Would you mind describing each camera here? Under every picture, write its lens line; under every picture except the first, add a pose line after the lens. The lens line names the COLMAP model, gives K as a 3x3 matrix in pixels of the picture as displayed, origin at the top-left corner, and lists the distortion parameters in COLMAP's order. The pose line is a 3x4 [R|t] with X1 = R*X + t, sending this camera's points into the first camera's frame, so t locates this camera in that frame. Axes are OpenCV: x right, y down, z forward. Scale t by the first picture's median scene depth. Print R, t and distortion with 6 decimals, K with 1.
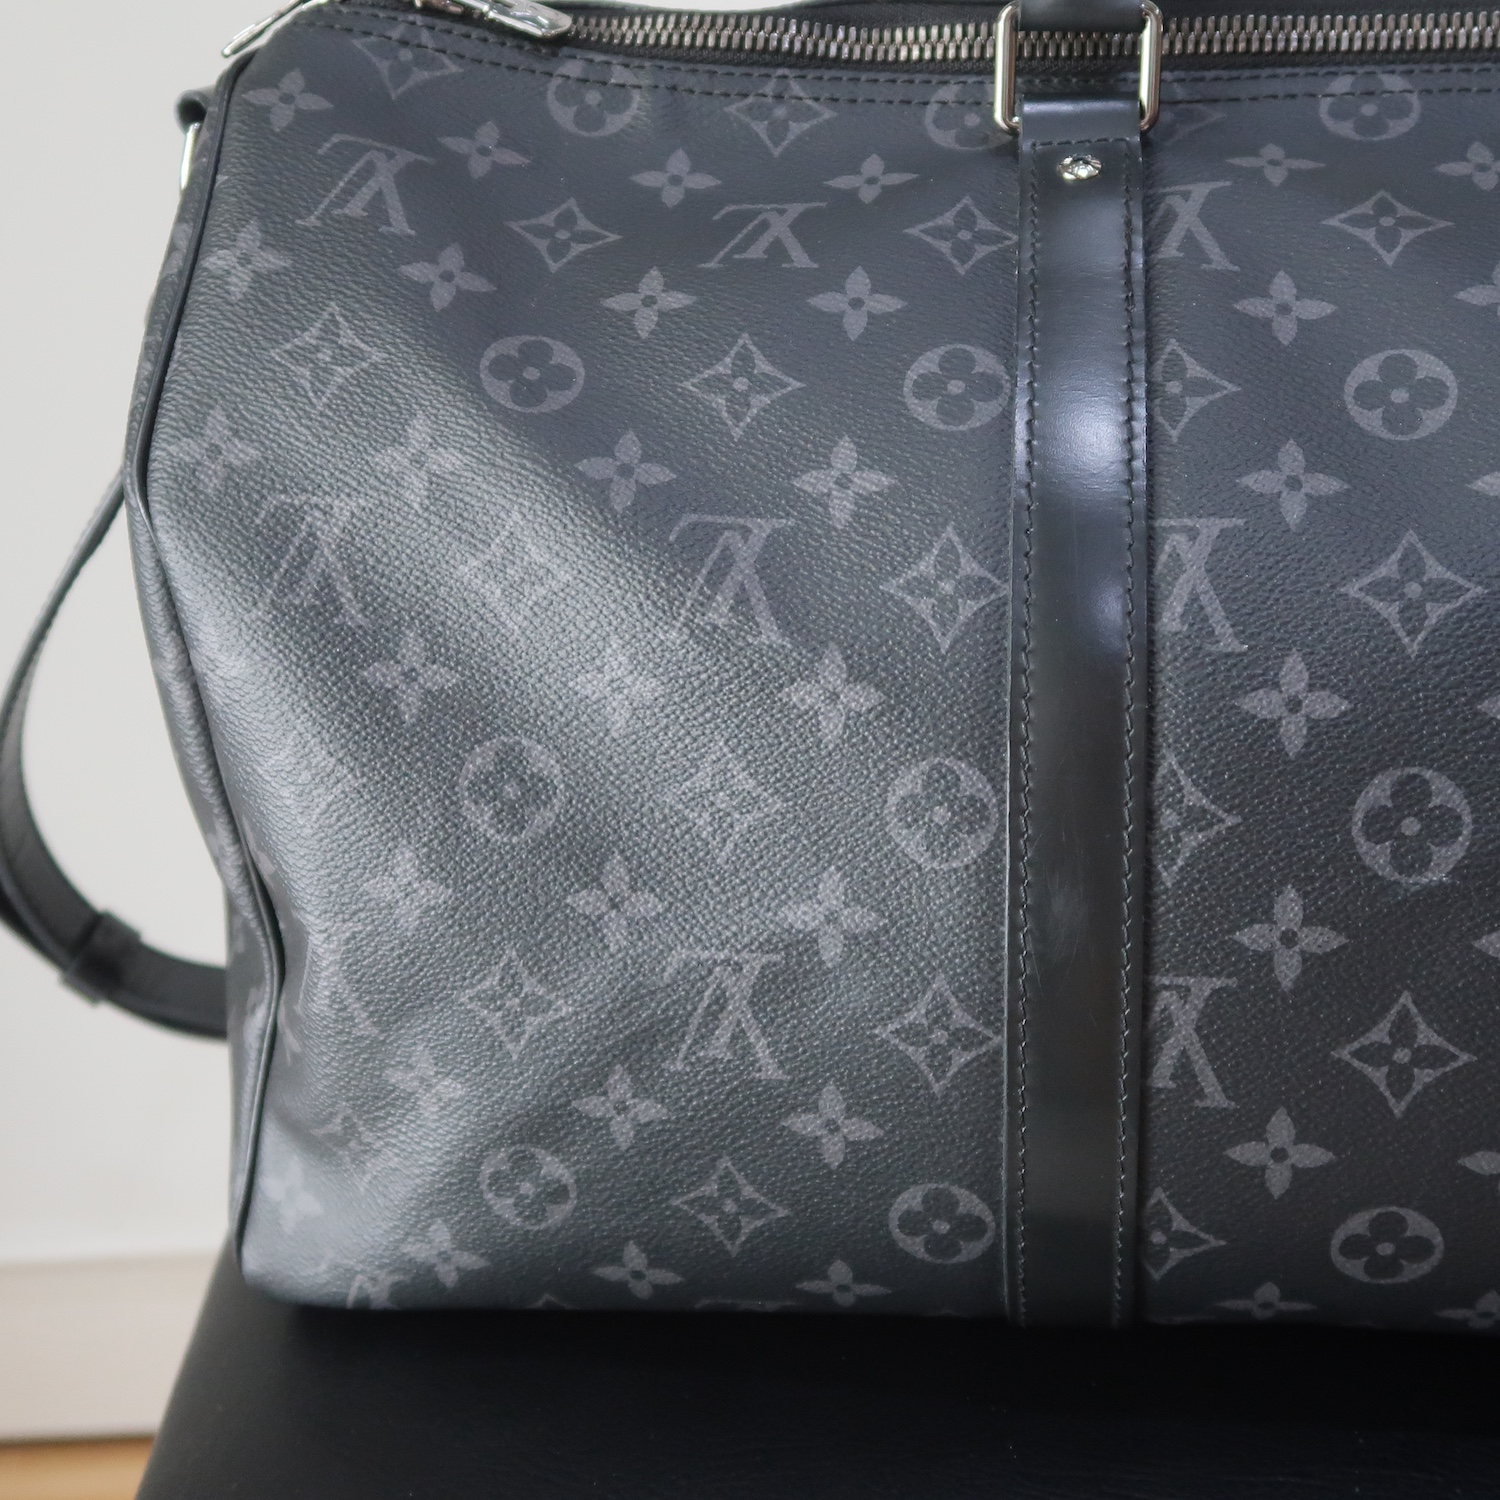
lens RADIAL K [[2133.8, 0, 759.3], [0, 2133.8, 741.6], [0, 0, 1]] dist [0.004434, -0.025680]
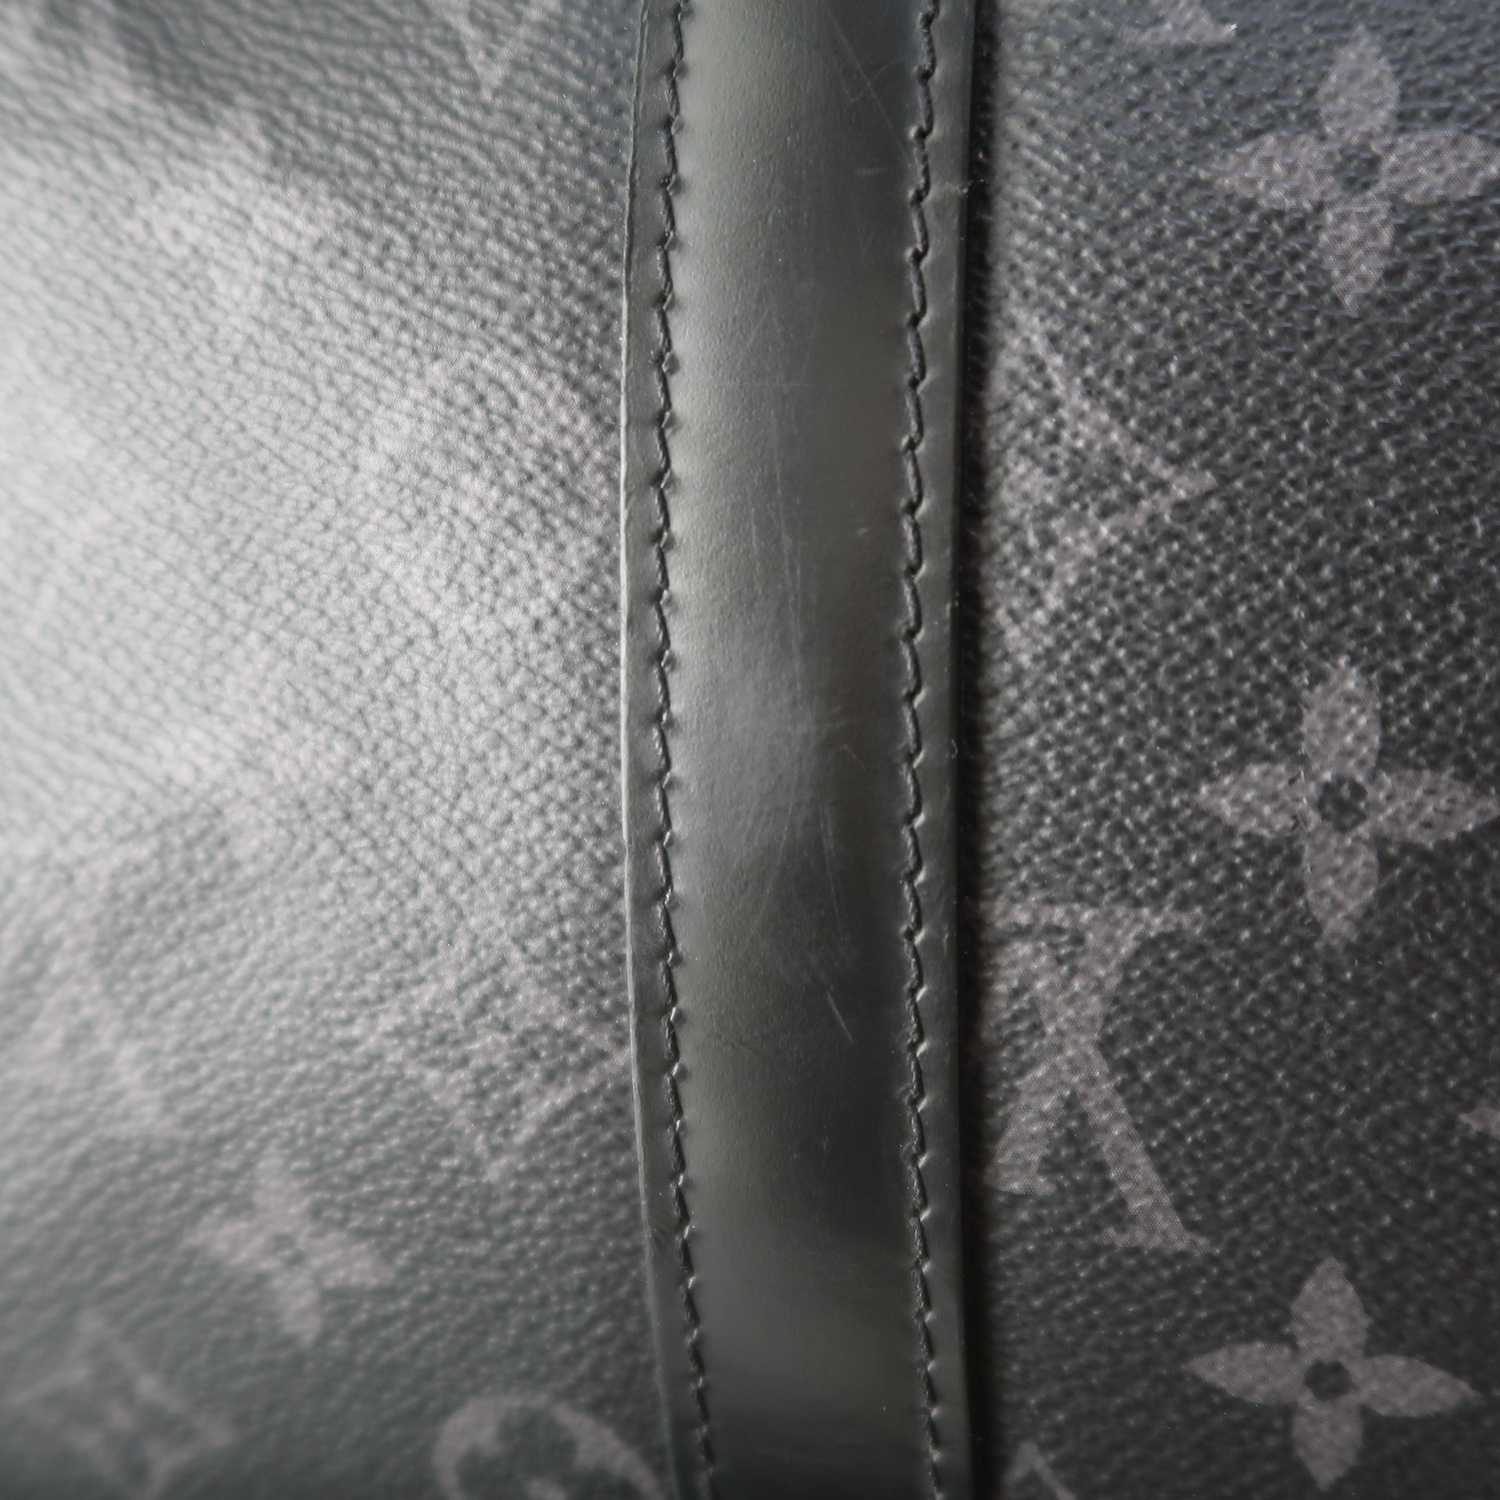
lens RADIAL K [[2133.8, 0, 759.3], [0, 2133.8, 741.6], [0, 0, 1]] dist [0.004434, -0.025680]
pose [[0.992248, 0.011604, -0.123732, 0.187668], [-0.015090, 0.999514, -0.027268, 0.090514], [0.123355, 0.028924, 0.991941, 0.600922]]
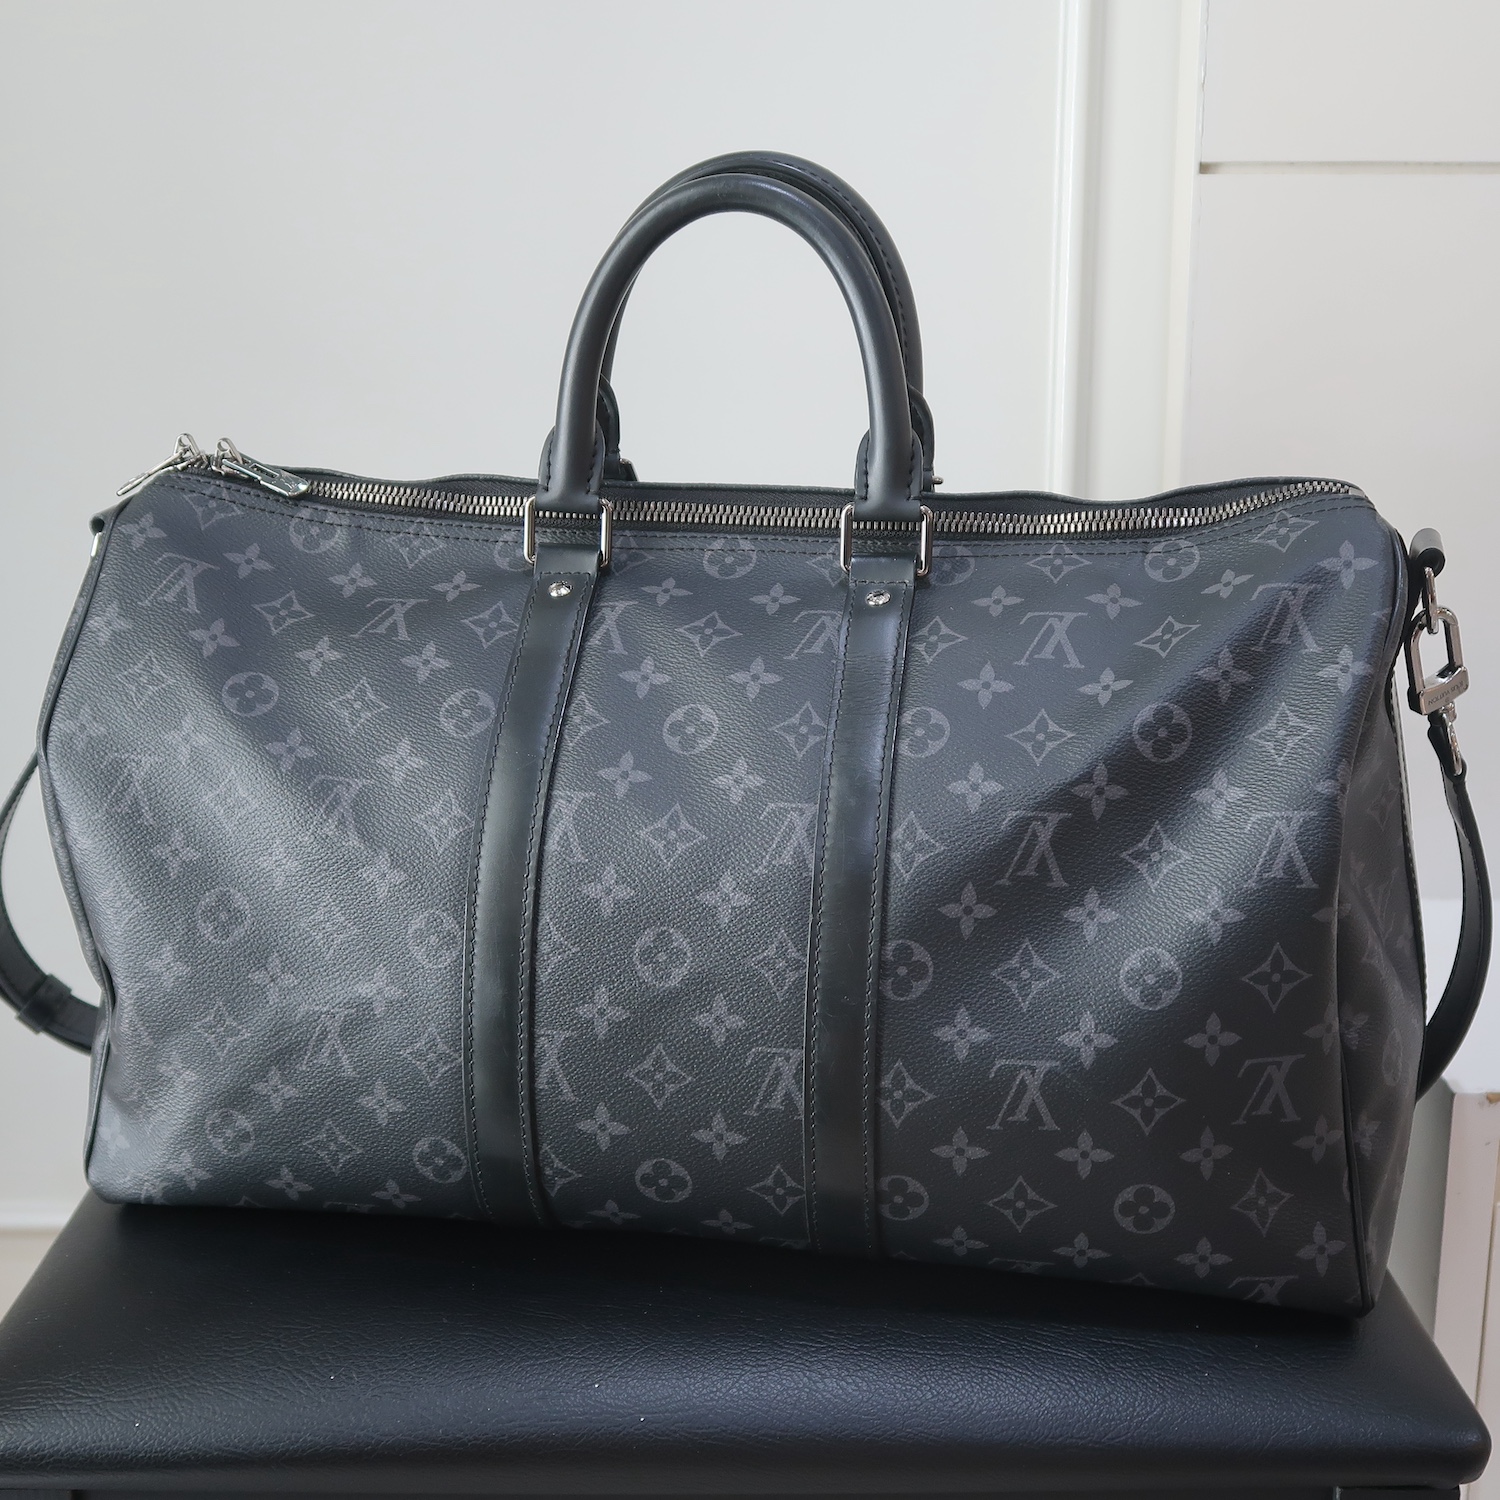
lens RADIAL K [[2155.2, 0, 763.6], [0, 2155.2, 734.9], [0, 0, 1]] dist [0.021267, -0.075600]
pose [[0.997833, 0.041162, -0.051334, 0.469635], [-0.043755, 0.997767, -0.050470, -0.064098], [0.049142, 0.052607, 0.997405, -0.922596]]
